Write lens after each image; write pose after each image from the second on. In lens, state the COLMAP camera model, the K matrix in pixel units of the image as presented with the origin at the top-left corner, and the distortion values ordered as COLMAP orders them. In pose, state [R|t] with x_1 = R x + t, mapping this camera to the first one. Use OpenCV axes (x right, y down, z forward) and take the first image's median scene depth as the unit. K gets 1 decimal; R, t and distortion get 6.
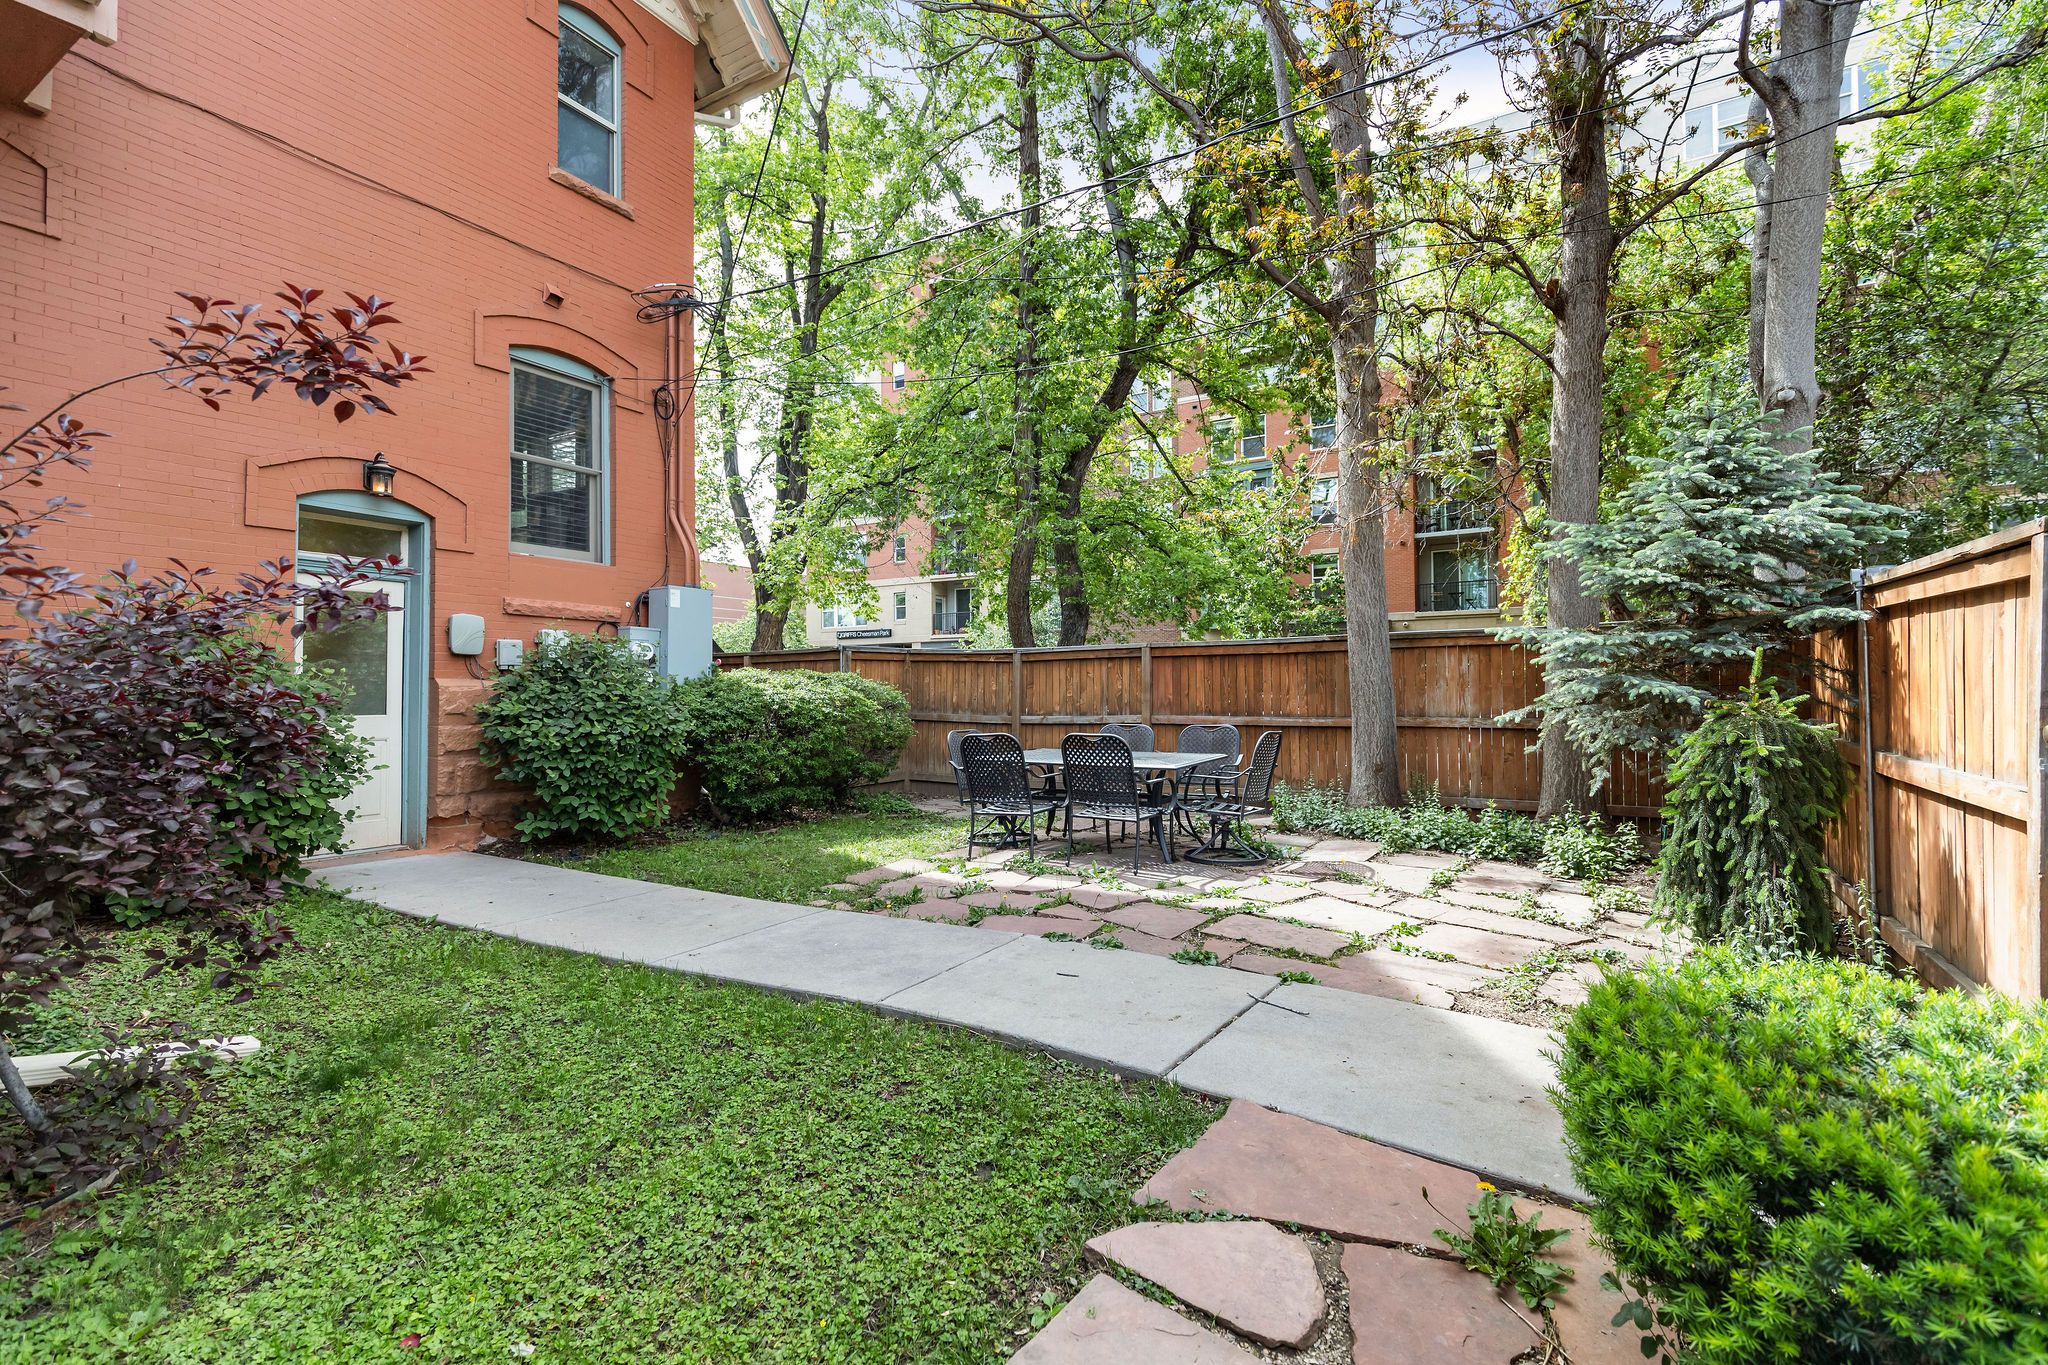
lens RADIAL K [[937.7, 0, 1027.1], [0, 937.7, 680.8], [0, 0, 1]] dist [0.005606, 0.000100]
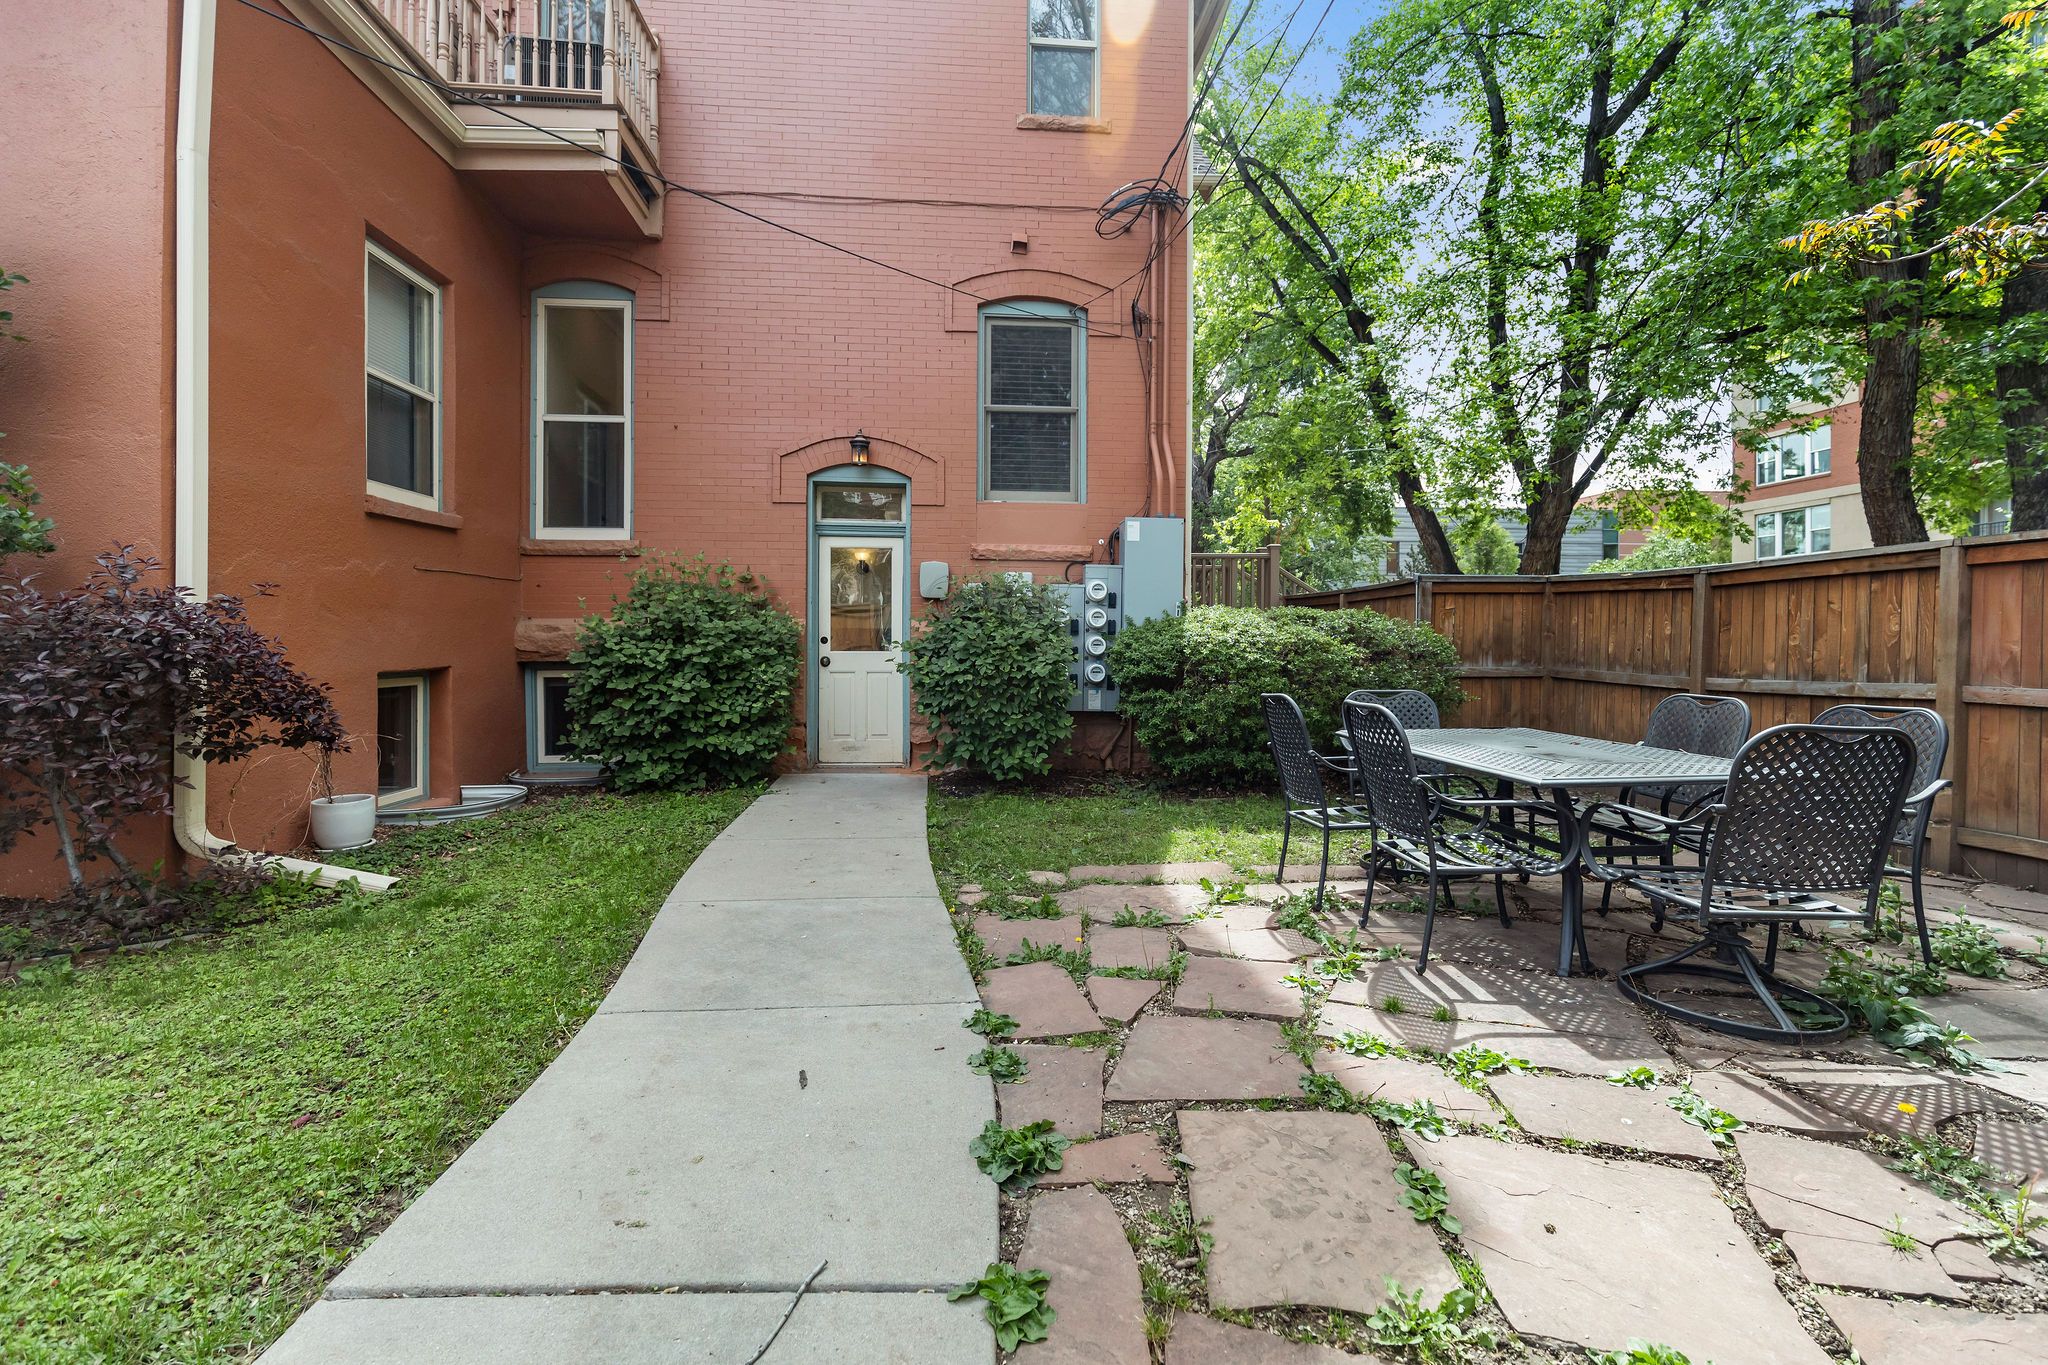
lens RADIAL K [[937.7, 0, 1010.3], [0, 937.7, 651.2], [0, 0, 1]] dist [0.005606, 0.000100]
pose [[0.572631, 0.015068, -0.819675, 0.329732], [0.001910, 0.999804, 0.019714, 0.011339], [0.819811, -0.012854, 0.572490, 0.405726]]
